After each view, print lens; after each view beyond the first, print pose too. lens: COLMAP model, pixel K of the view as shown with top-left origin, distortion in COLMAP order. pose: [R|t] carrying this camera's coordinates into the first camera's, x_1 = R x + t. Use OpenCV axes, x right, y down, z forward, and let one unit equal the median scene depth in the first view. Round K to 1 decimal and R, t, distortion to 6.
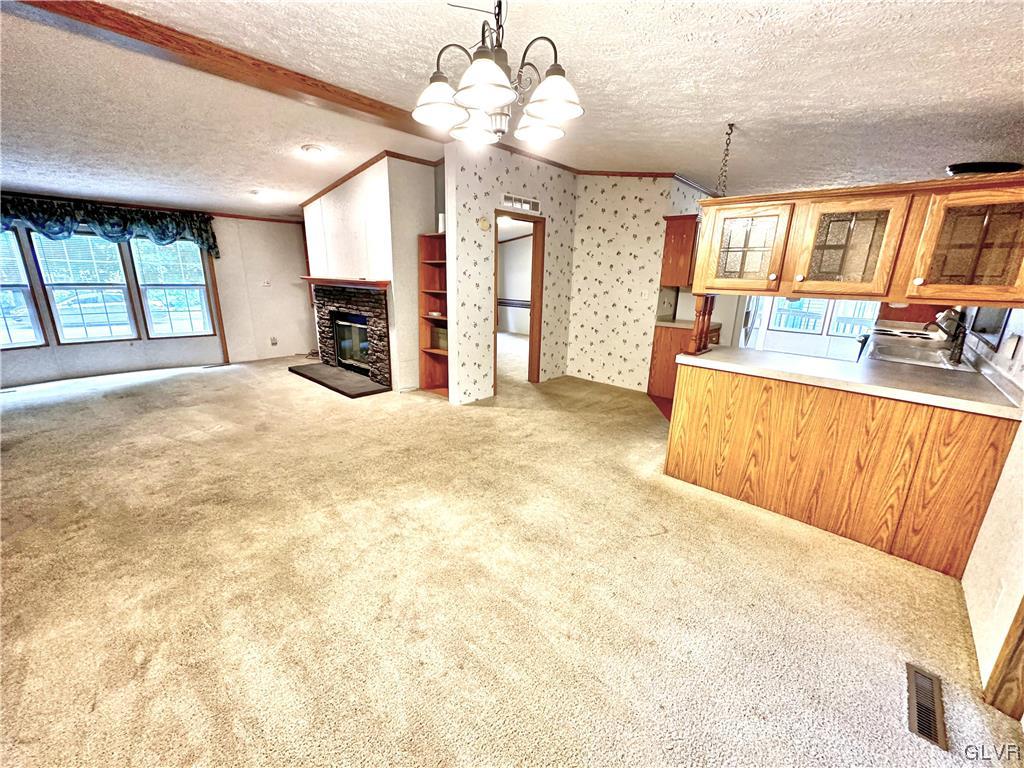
lens RADIAL K [[408.2, 0, 511.5], [0, 408.2, 384.7], [0, 0, 1]] dist [-0.000502, 0.000410]
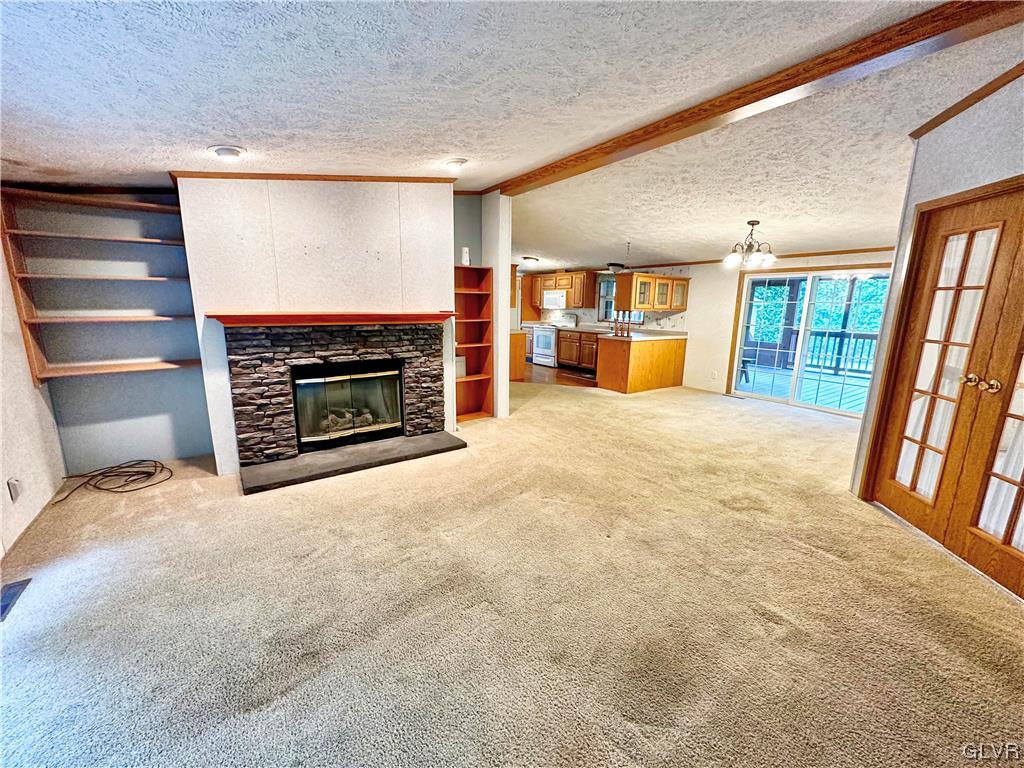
lens RADIAL K [[408.2, 0, 511.5], [0, 408.2, 384.7], [0, 0, 1]] dist [-0.000502, 0.000410]
pose [[0.212070, -0.208996, 0.954645, -1.093825], [0.249057, 0.956166, 0.154002, -0.190420], [-0.944985, 0.205102, 0.254826, 0.616785]]
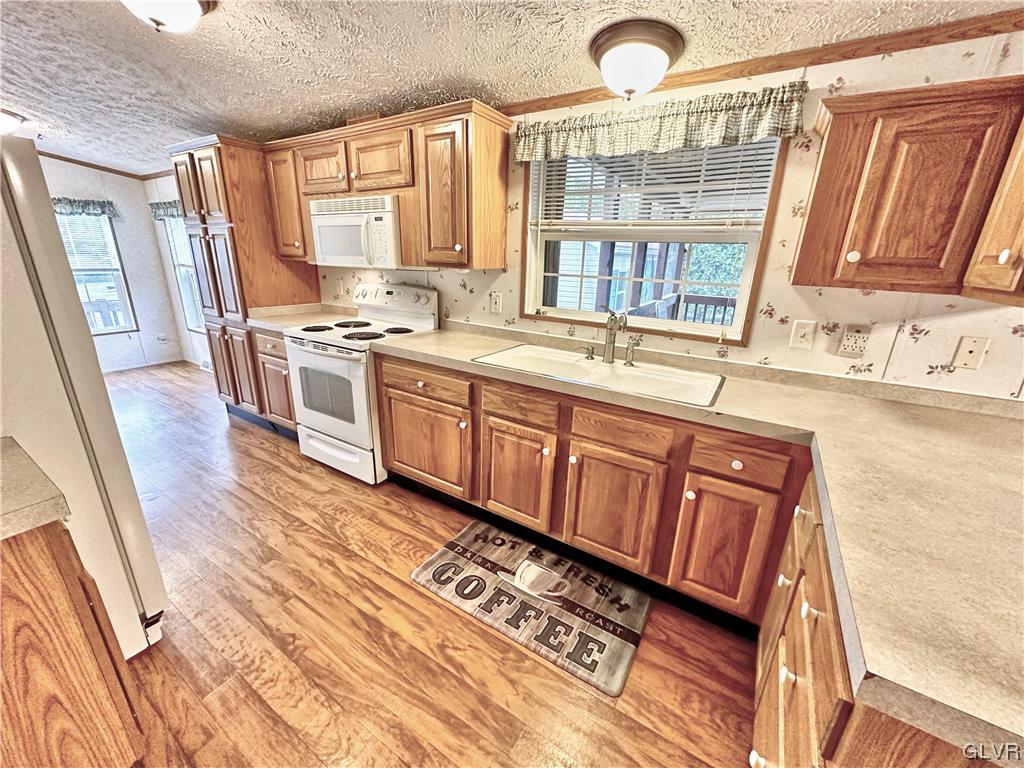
lens RADIAL K [[408.2, 0, 511.5], [0, 408.2, 384.7], [0, 0, 1]] dist [-0.000502, 0.000410]
pose [[-0.180571, -0.323944, 0.928684, 0.262802], [0.232231, 0.903467, 0.360301, -0.193116], [-0.955753, 0.280729, -0.087910, 0.735278]]
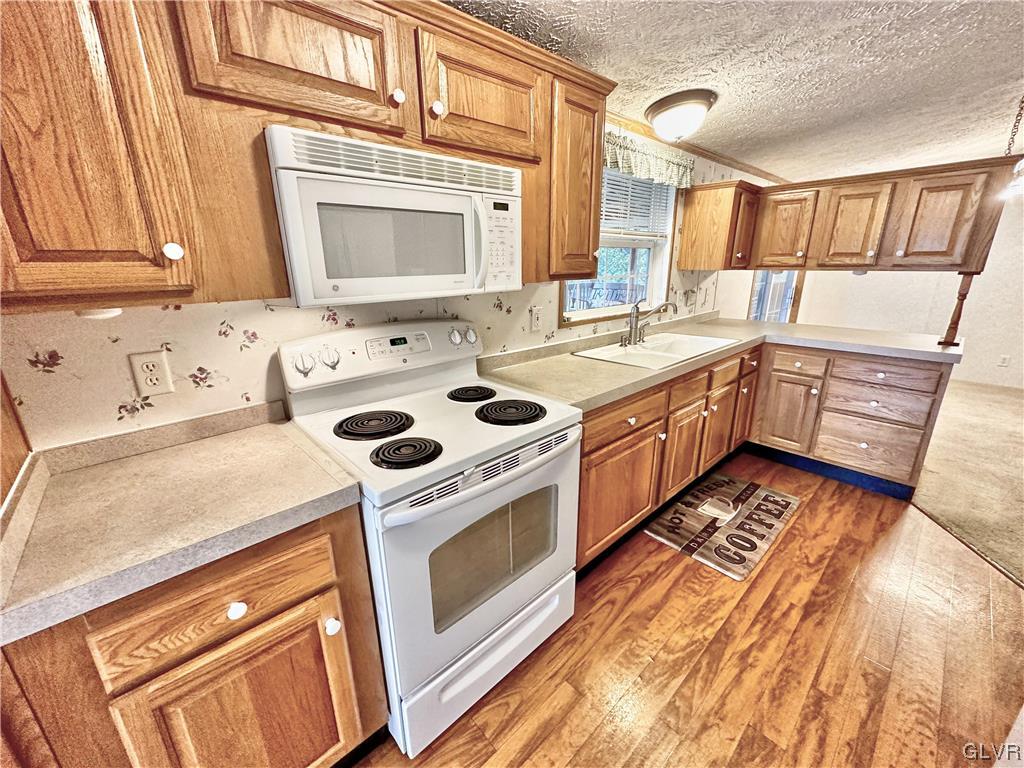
lens RADIAL K [[408.2, 0, 511.5], [0, 408.2, 384.7], [0, 0, 1]] dist [-0.000502, 0.000410]
pose [[-0.996446, -0.034693, 0.076752, 0.761700], [0.011835, 0.844521, 0.535391, -0.277539], [-0.083393, 0.534397, -0.841110, 1.079520]]
